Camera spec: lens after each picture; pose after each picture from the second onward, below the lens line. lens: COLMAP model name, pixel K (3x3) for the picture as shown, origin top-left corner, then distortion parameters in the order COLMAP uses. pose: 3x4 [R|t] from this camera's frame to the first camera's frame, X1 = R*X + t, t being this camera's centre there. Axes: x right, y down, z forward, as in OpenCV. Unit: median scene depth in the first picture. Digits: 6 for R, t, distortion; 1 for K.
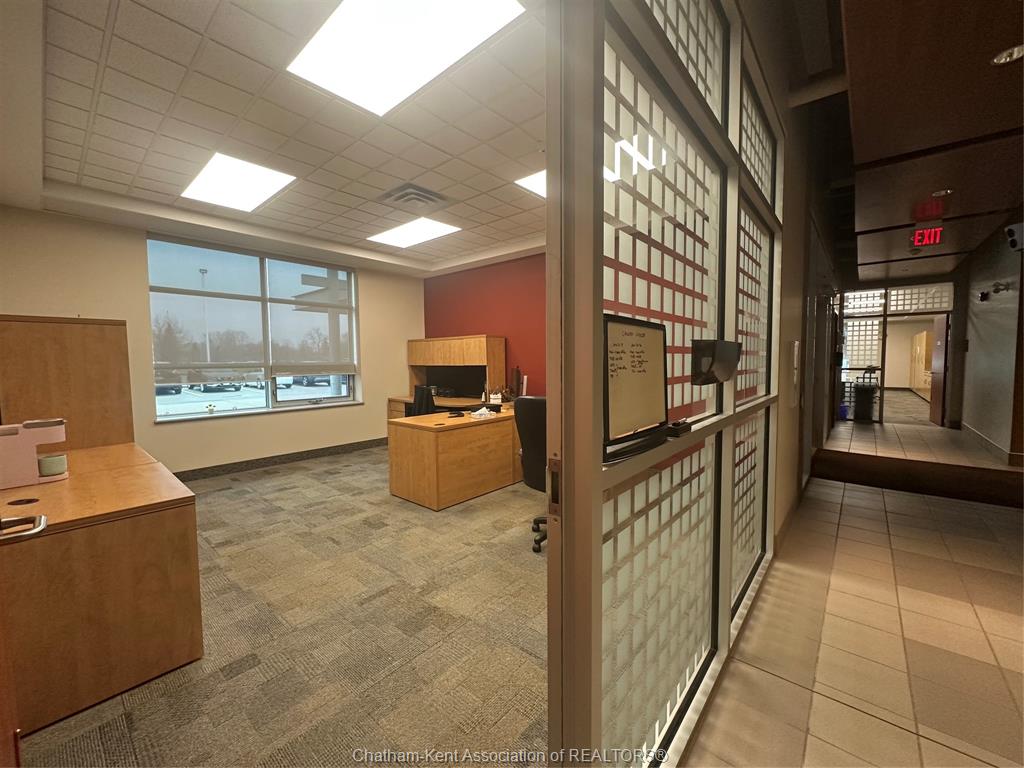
lens RADIAL K [[411.4, 0, 512.8], [0, 411.4, 384.4], [0, 0, 1]] dist [0.003451, 0.000216]
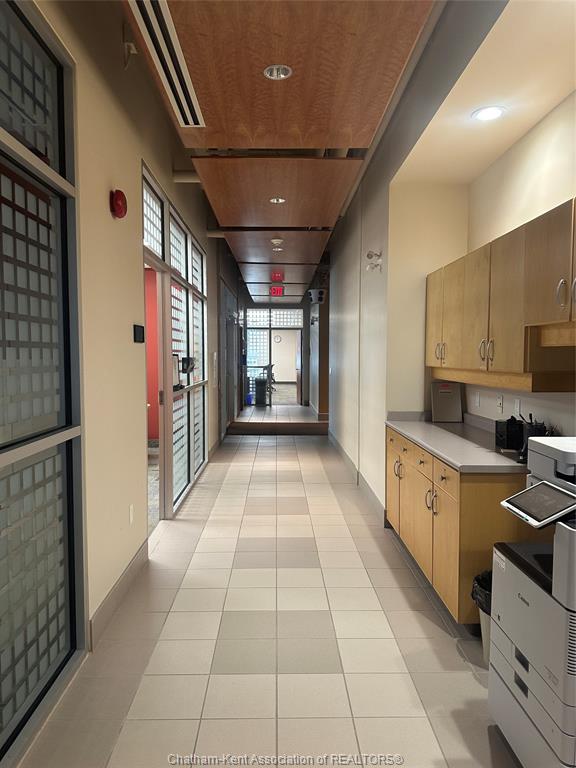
lens RADIAL K [[536.8, 0, 289.9], [0, 536.8, 379.8], [0, 0, 1]] dist [0.062384, -0.072386]
pose [[0.746724, -0.022296, 0.664761, -0.647716], [0.032574, 0.999465, -0.003069, 0.035297], [-0.664336, 0.023946, 0.747050, -0.991618]]
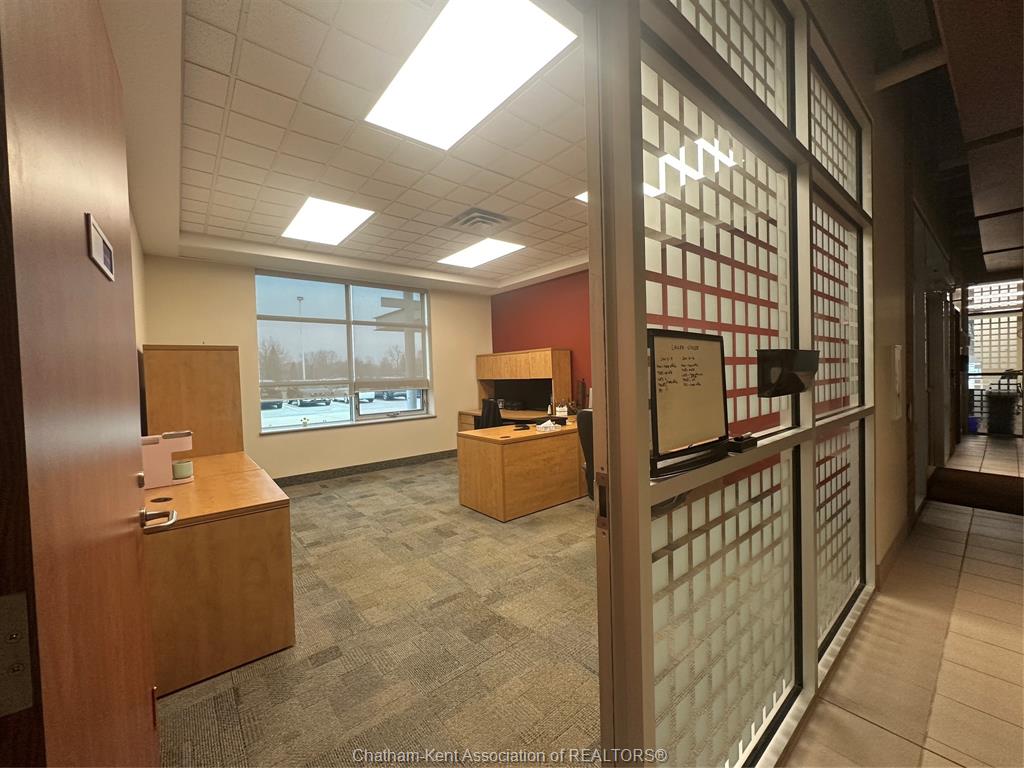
lens RADIAL K [[411.4, 0, 512.9], [0, 411.4, 384.6], [0, 0, 1]] dist [0.003451, 0.000216]
pose [[0.985968, -0.016182, -0.166151, 0.015585], [0.011297, 0.999477, -0.030303, -0.002059], [0.166554, 0.028000, 0.985635, -0.011975]]
